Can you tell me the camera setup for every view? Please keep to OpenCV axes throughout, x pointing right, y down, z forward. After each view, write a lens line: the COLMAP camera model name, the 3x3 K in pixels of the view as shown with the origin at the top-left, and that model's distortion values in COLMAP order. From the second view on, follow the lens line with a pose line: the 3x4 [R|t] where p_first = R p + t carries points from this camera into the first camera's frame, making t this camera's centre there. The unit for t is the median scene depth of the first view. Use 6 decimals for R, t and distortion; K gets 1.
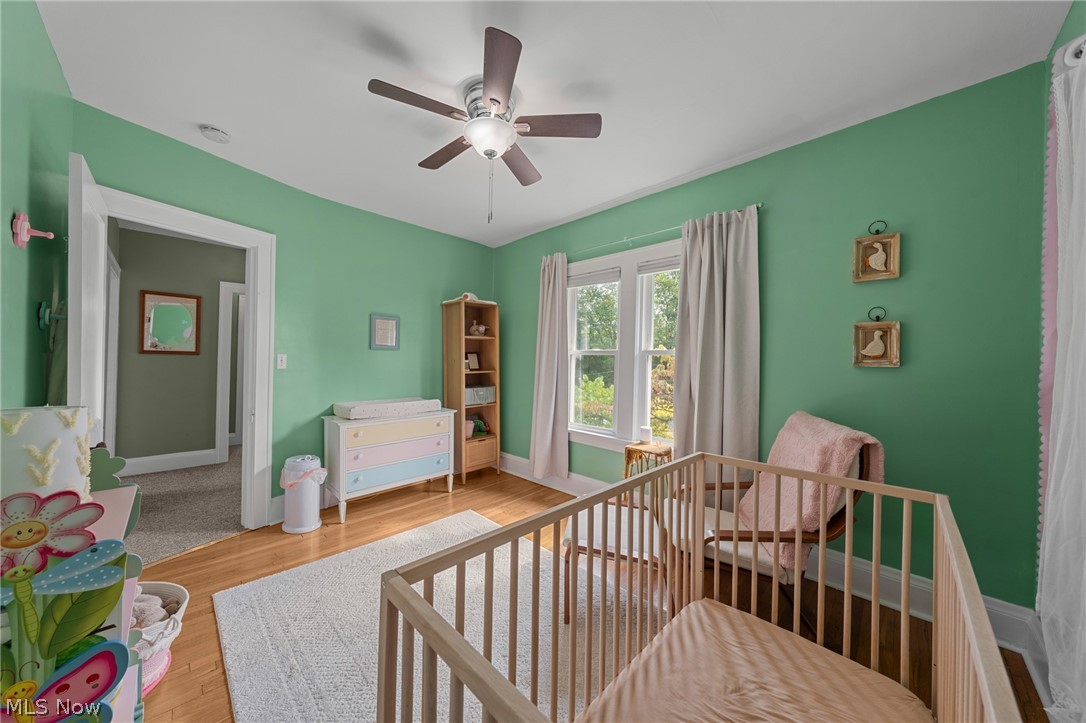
lens RADIAL K [[365.7, 0, 543.0], [0, 365.7, 361.5], [0, 0, 1]] dist [-0.002538, -0.000018]
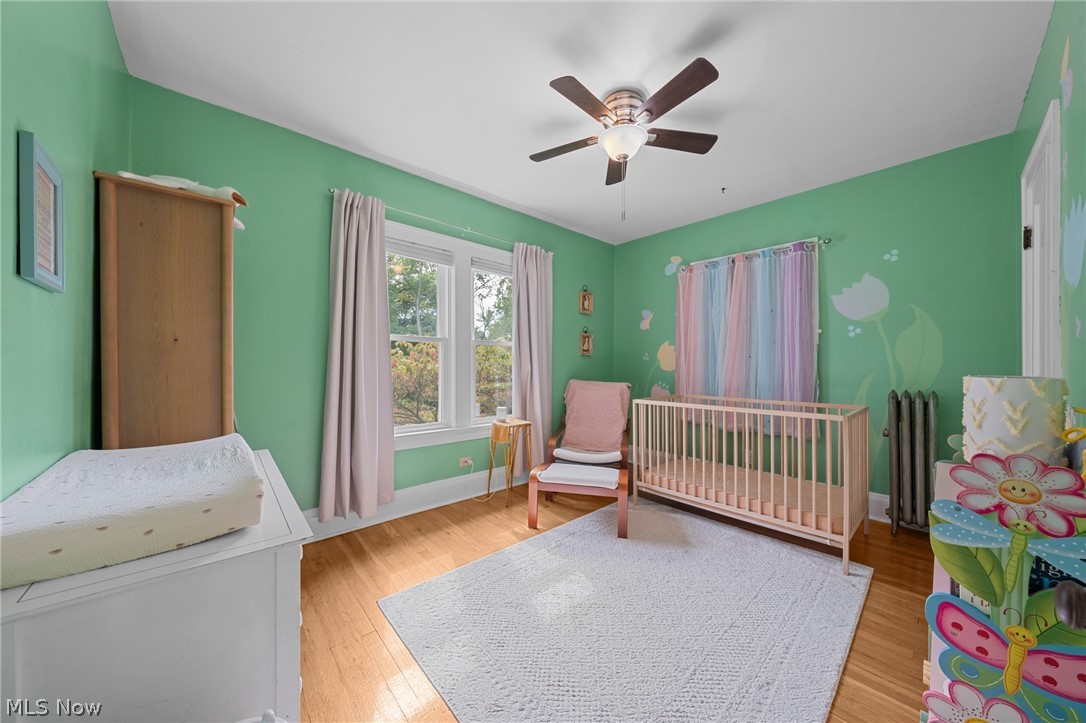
lens RADIAL K [[372.4, 0, 543.0], [0, 372.4, 361.5], [0, 0, 1]] dist [0.014970, 0.000023]
pose [[0.043927, -0.009763, 0.998987, -1.265592], [-0.004428, 0.999941, 0.009967, 0.033783], [-0.999025, -0.004861, 0.043881, 1.169814]]
